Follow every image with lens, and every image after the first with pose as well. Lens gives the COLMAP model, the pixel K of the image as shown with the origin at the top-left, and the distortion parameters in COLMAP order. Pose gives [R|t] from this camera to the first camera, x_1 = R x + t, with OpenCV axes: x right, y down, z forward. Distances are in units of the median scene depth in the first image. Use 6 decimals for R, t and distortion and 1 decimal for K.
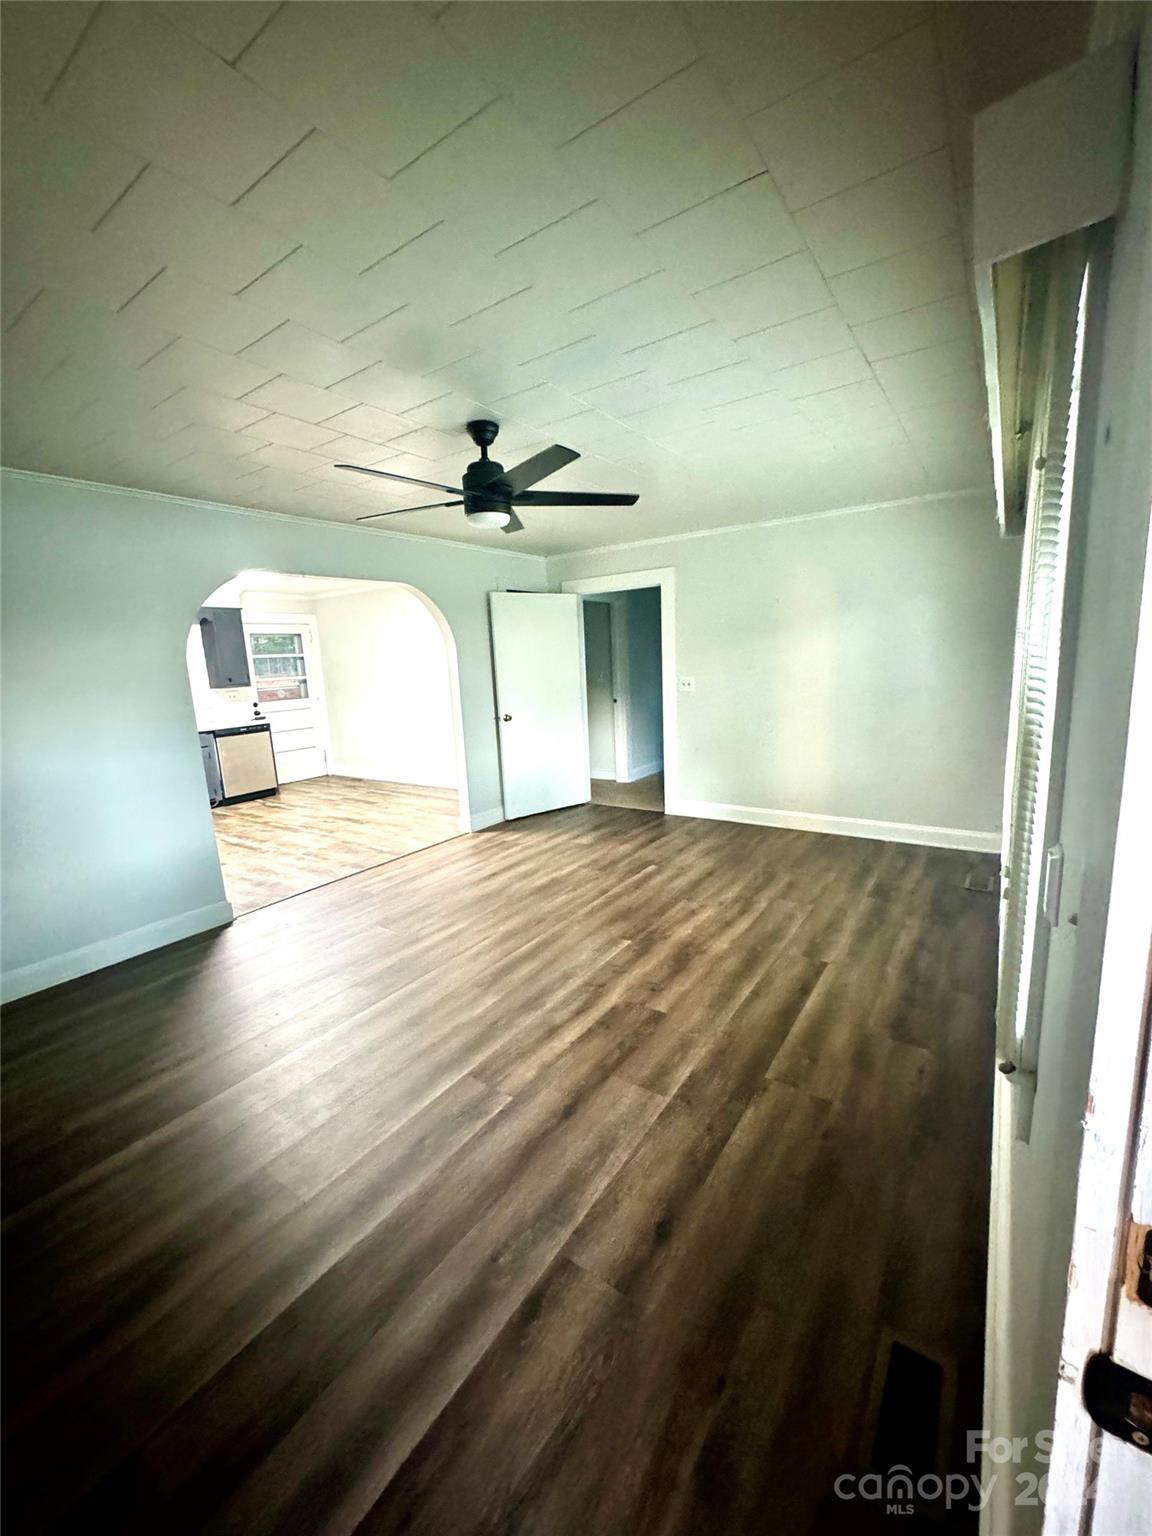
lens RADIAL K [[614.9, 0, 576.0], [0, 614.9, 766.8], [0, 0, 1]] dist [-0.002131, 0.000708]
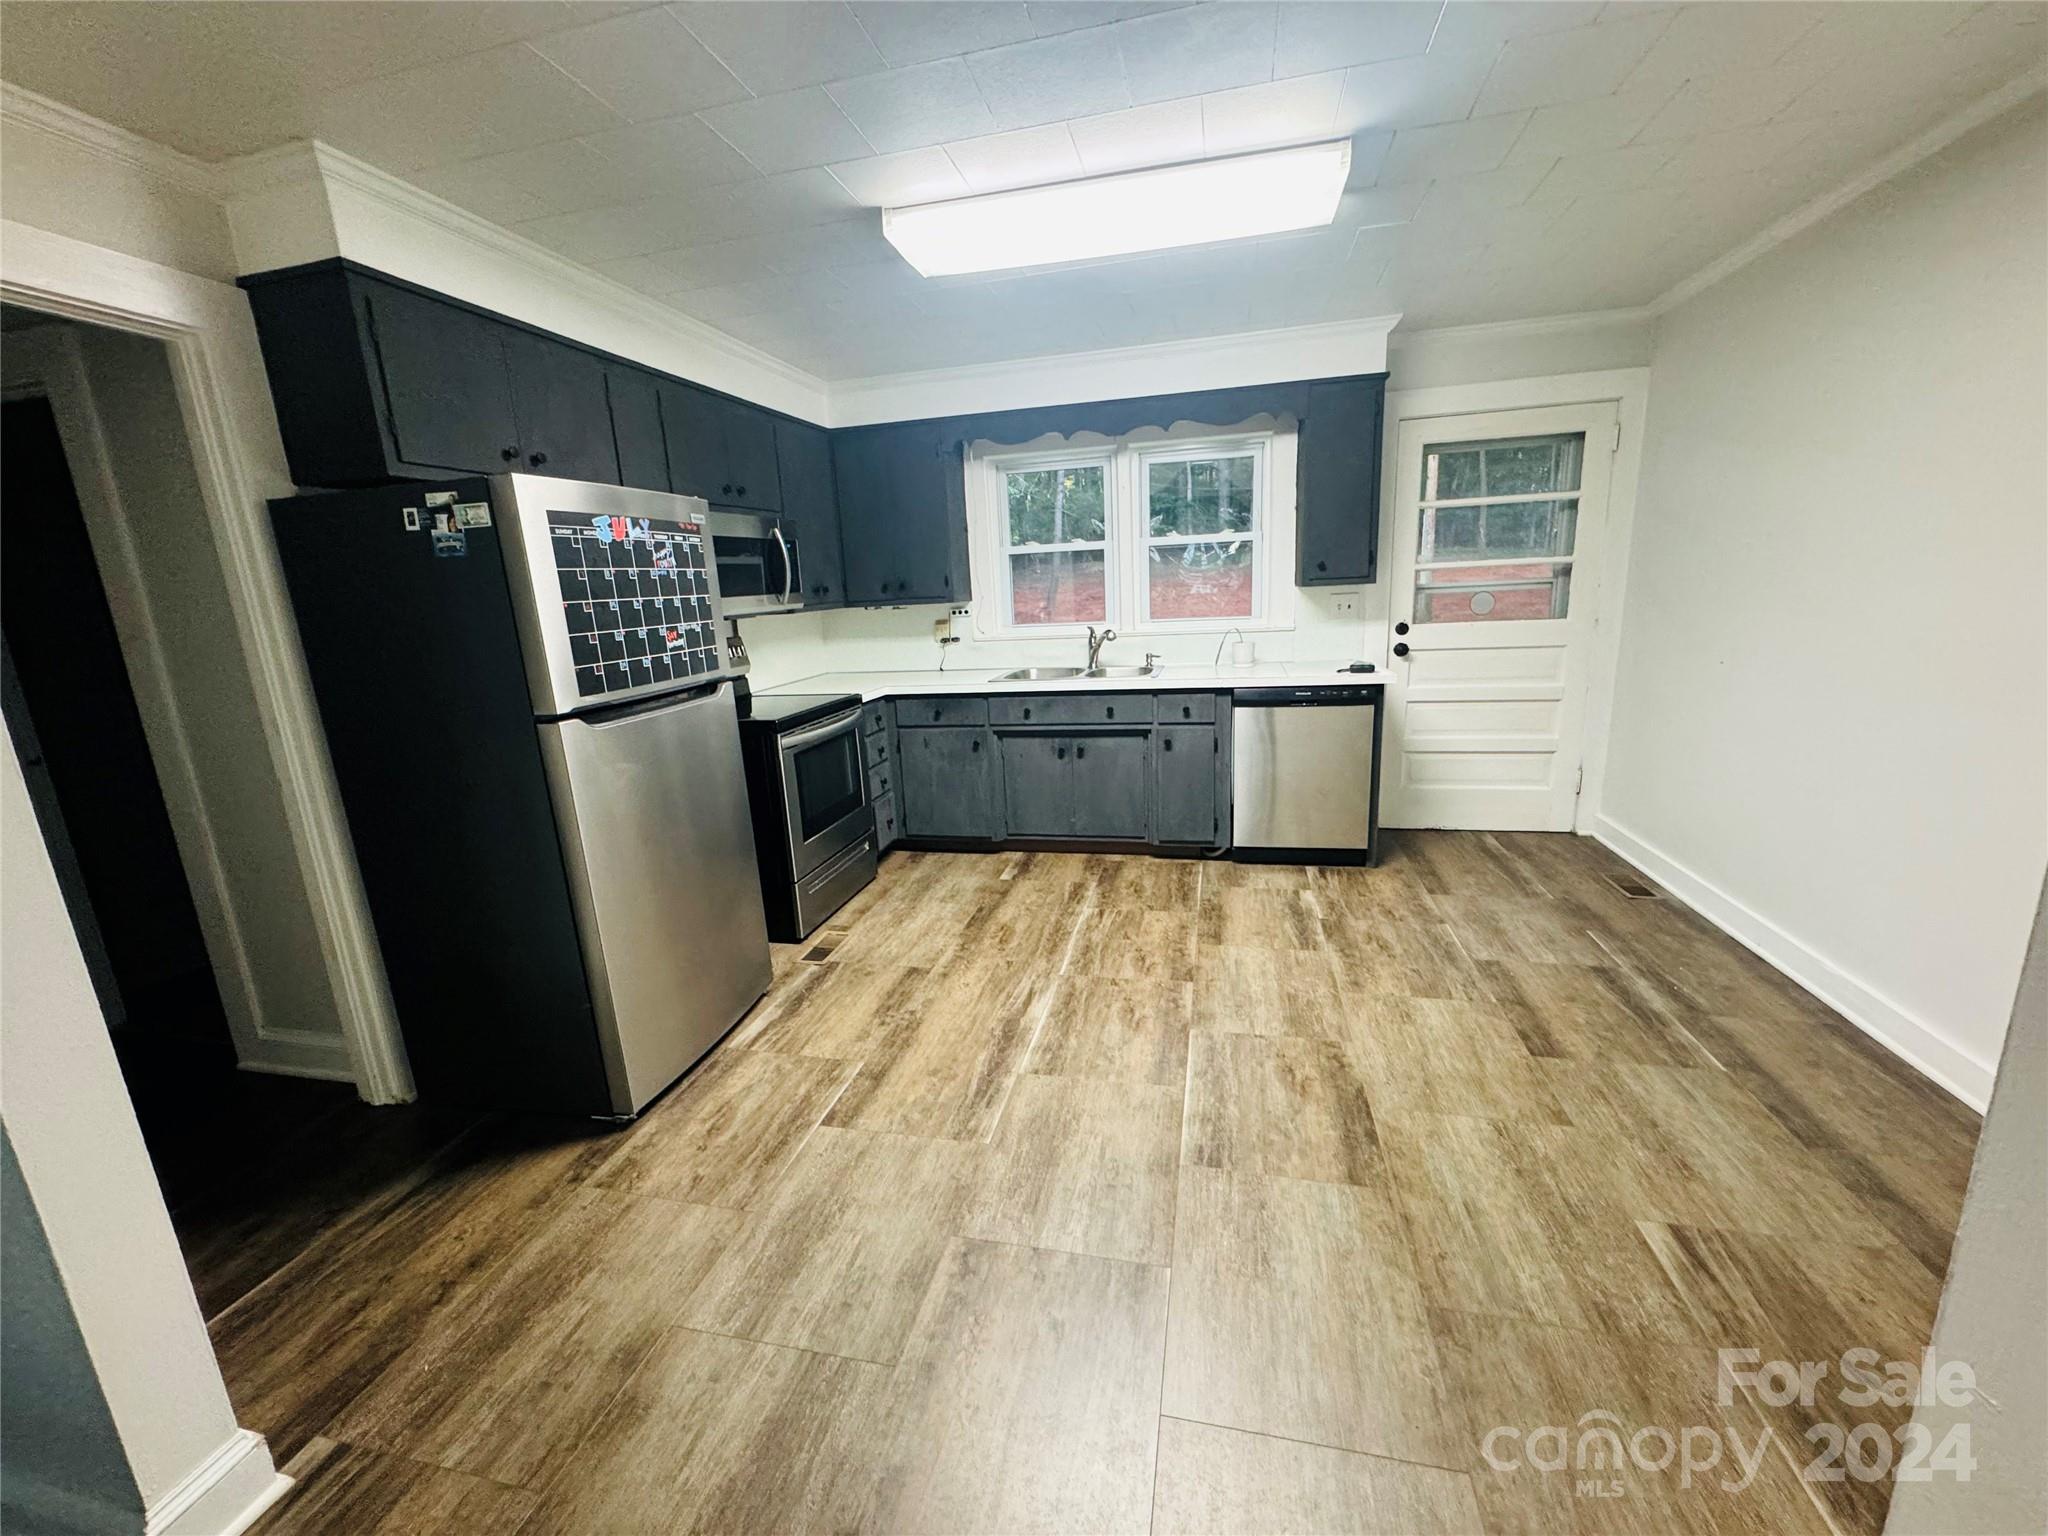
lens RADIAL K [[819.8, 0, 1029.2], [0, 819.8, 767.6], [0, 0, 1]] dist [-0.002131, 0.000708]
pose [[0.371761, 0.239182, -0.896987, -0.216630], [-0.133771, 0.969957, 0.203198, -0.179986], [0.918640, 0.044450, 0.392588, 1.151645]]
